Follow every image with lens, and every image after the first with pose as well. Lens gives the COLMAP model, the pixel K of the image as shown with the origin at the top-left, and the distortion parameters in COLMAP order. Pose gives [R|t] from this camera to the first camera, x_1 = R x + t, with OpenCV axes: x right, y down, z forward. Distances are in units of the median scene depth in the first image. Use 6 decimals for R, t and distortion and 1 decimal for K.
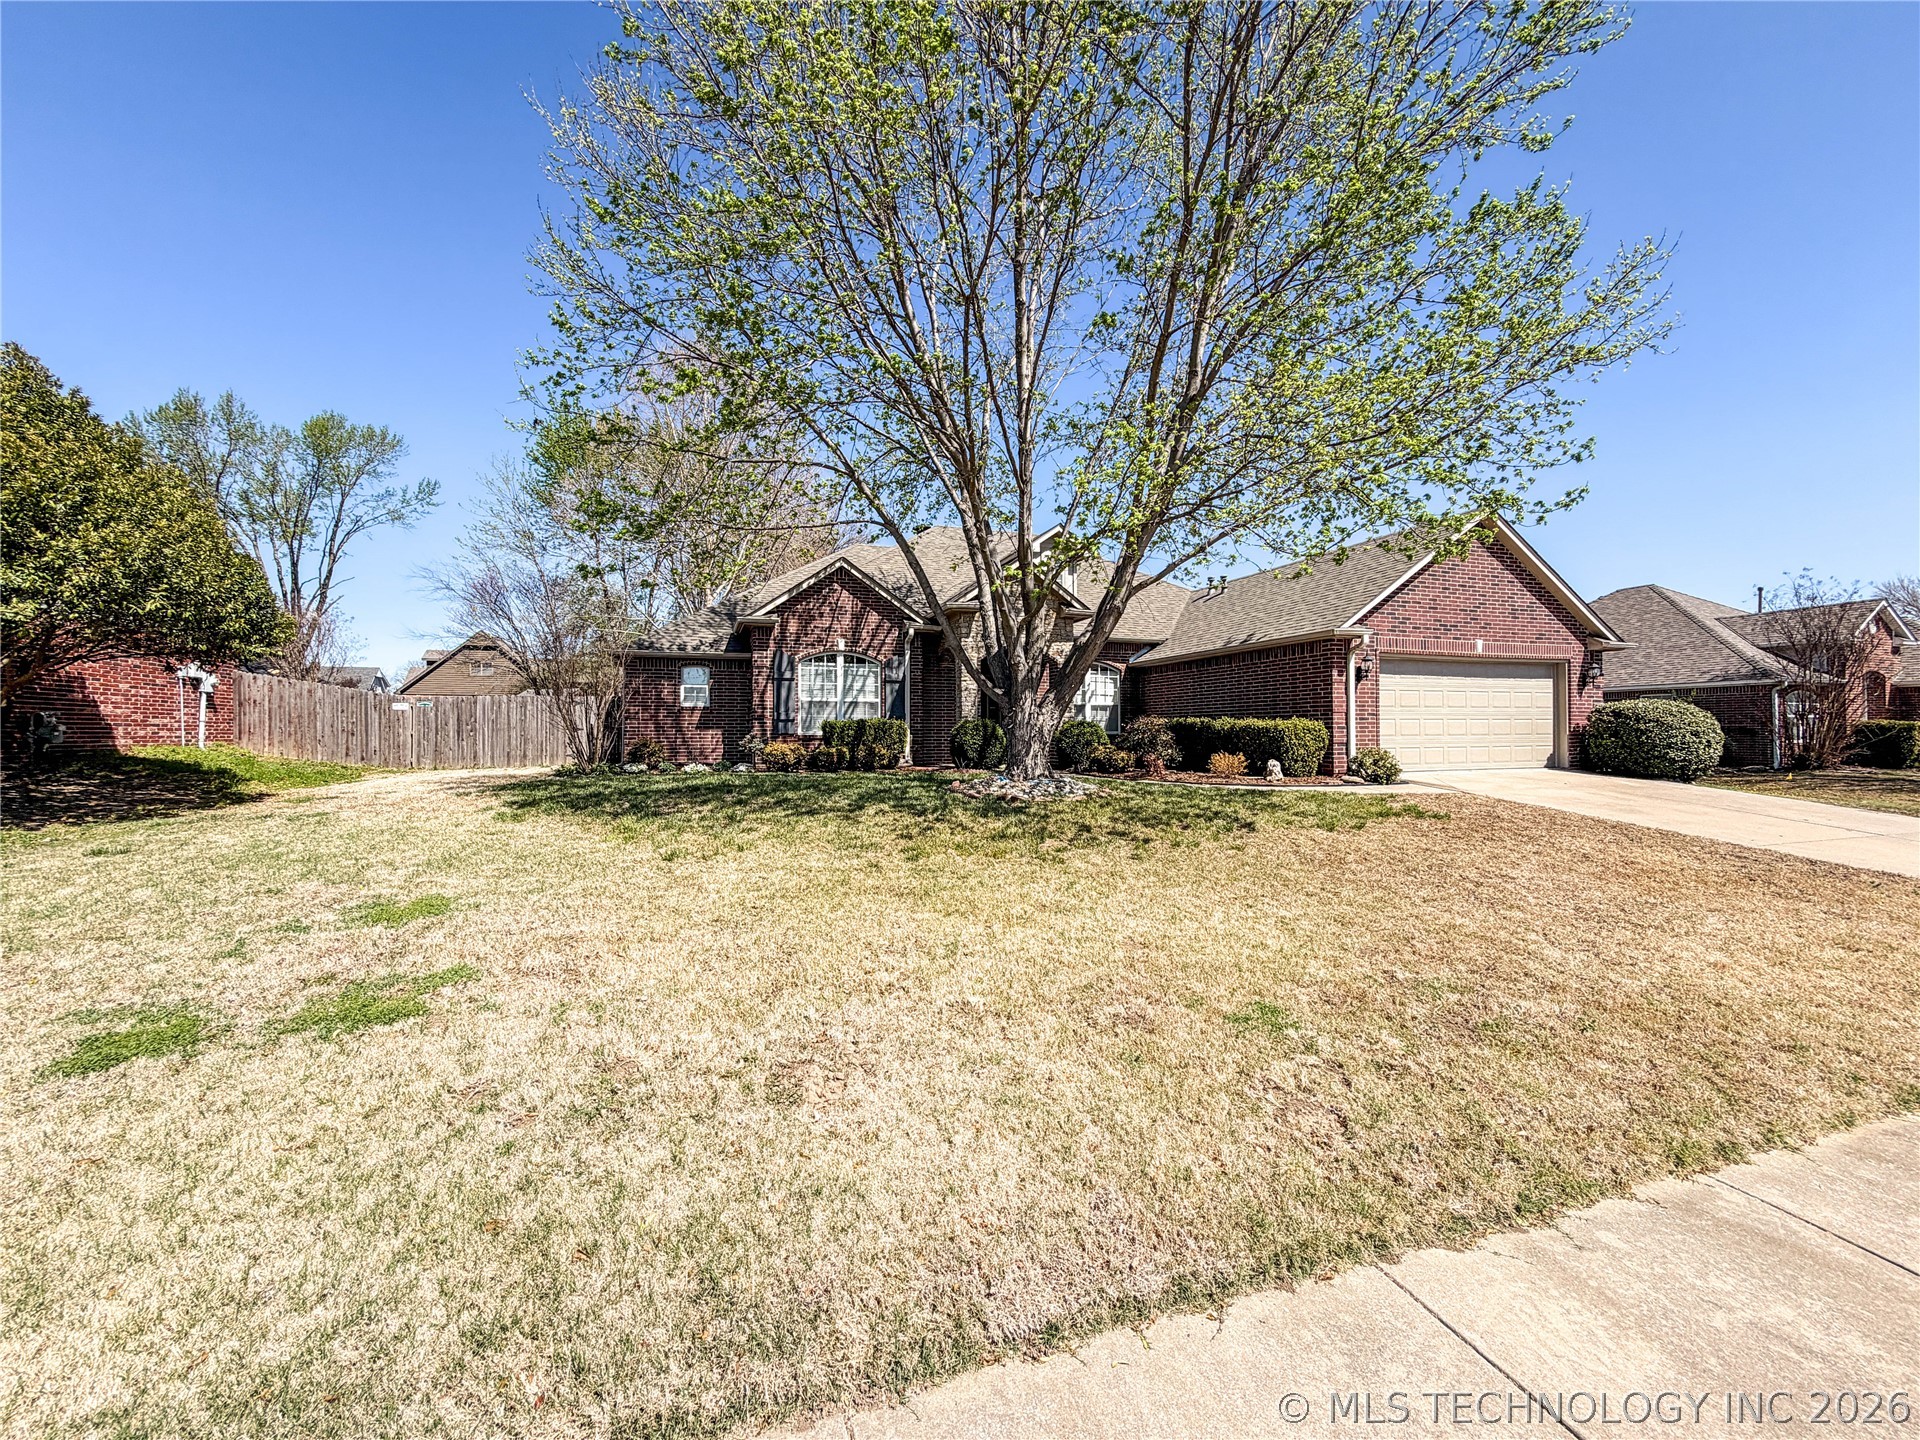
lens RADIAL K [[762.8, 0, 945.4], [0, 762.8, 704.1], [0, 0, 1]] dist [0.001706, -0.000851]
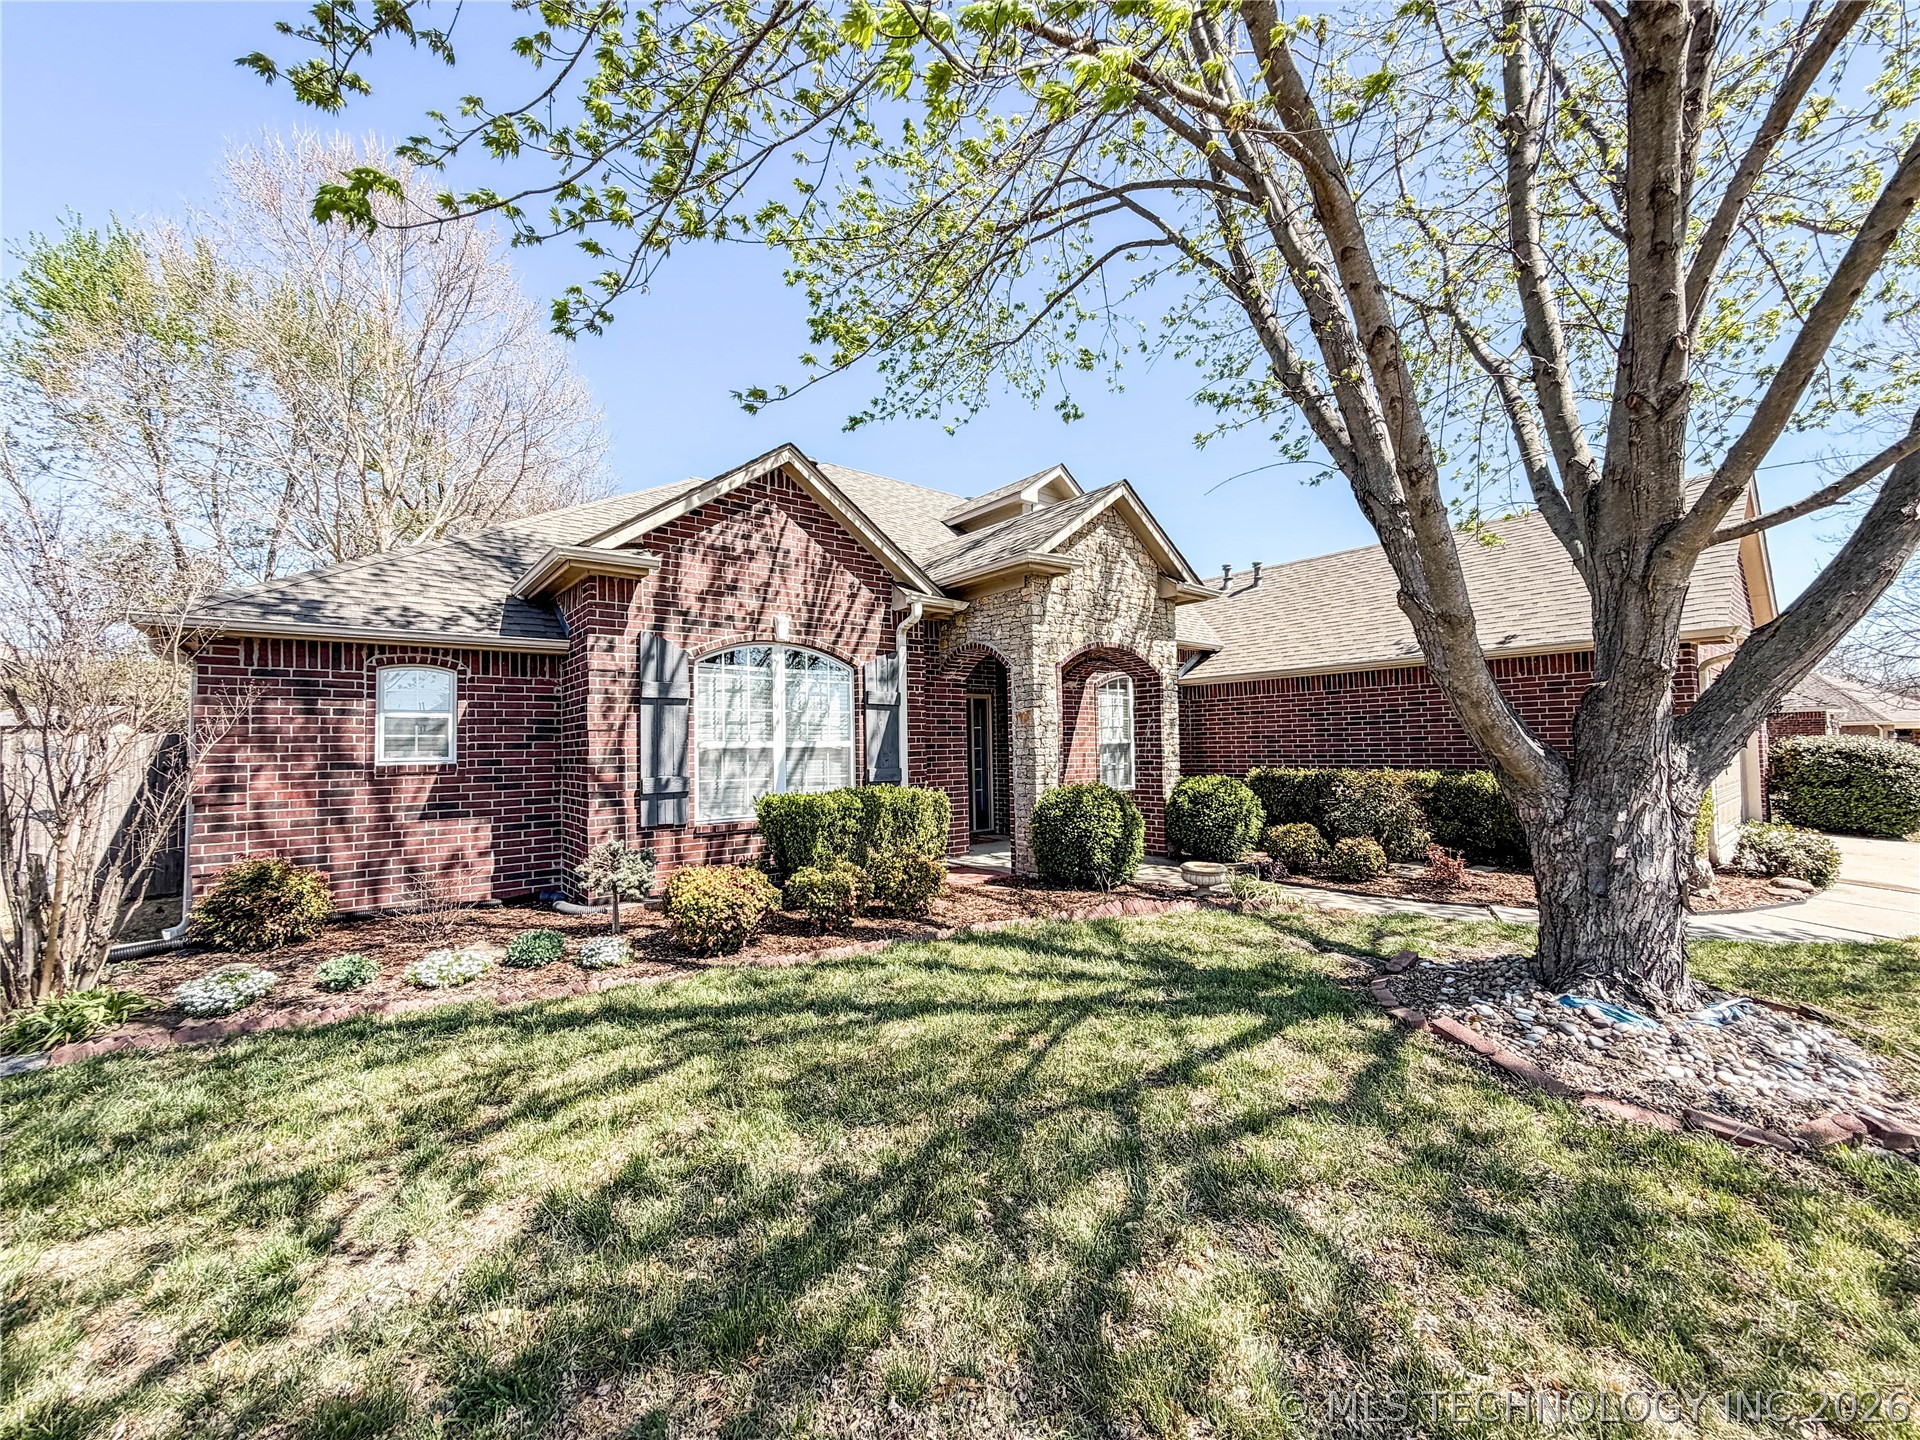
lens RADIAL K [[762.8, 0, 945.3], [0, 762.8, 721.8], [0, 0, 1]] dist [0.001706, -0.000851]
pose [[0.938442, -0.001093, 0.345436, -0.207619], [0.002110, 0.999994, -0.002567, -0.018511], [-0.345431, 0.003138, 0.938439, 0.521097]]
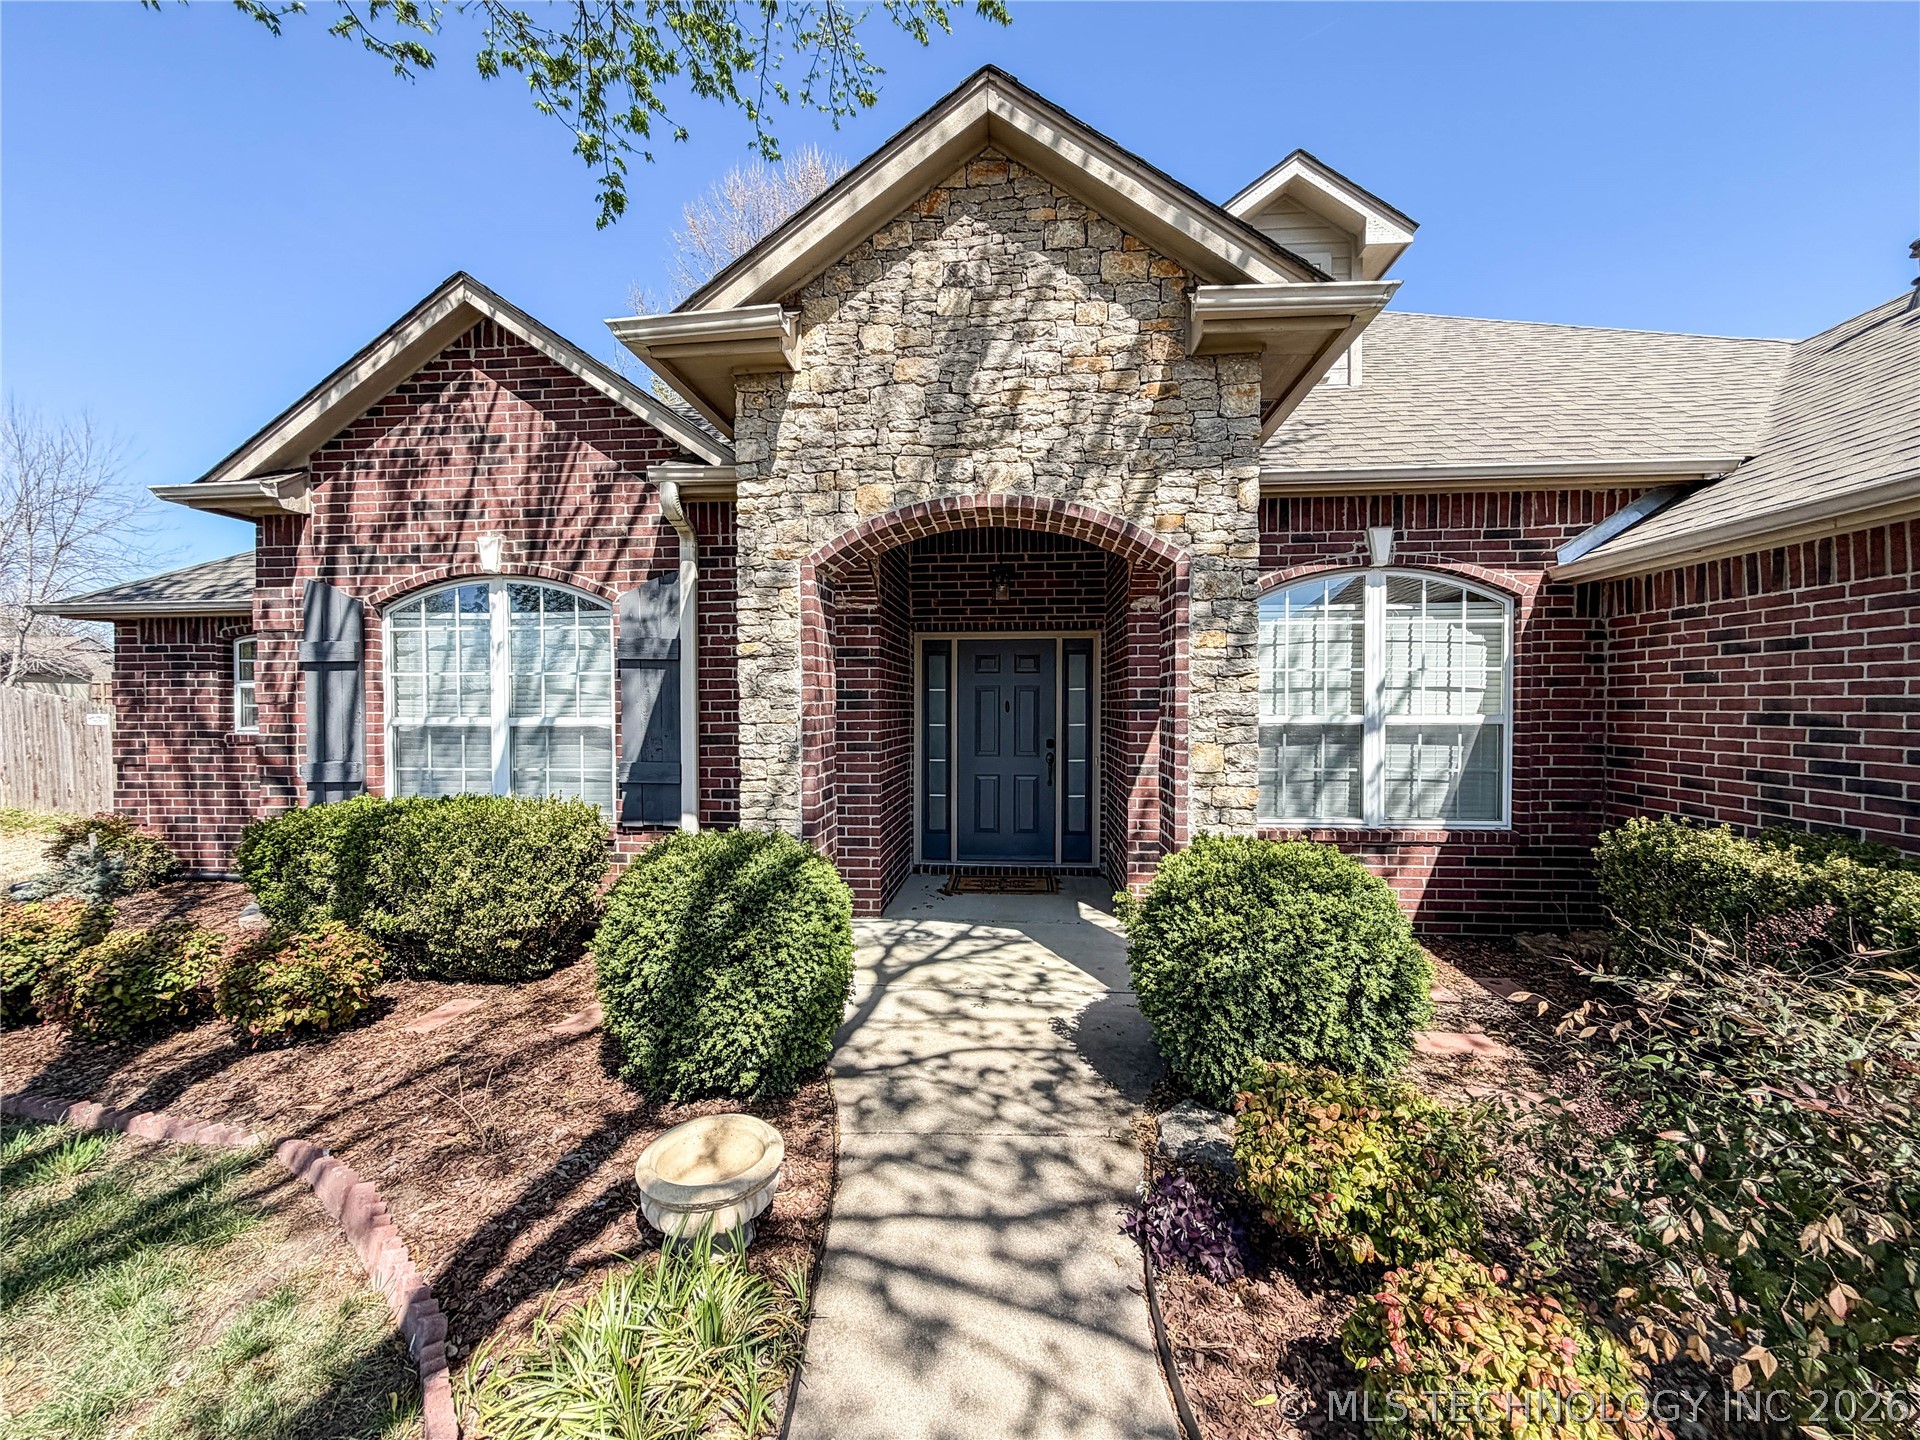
lens RADIAL K [[762.8, 0, 962.2], [0, 762.8, 719.2], [0, 0, 1]] dist [0.001706, -0.000851]
pose [[0.917227, 0.008688, -0.398270, 0.182184], [0.016824, 0.998025, 0.060517, -0.023886], [0.398009, -0.062209, 0.915270, 0.779577]]
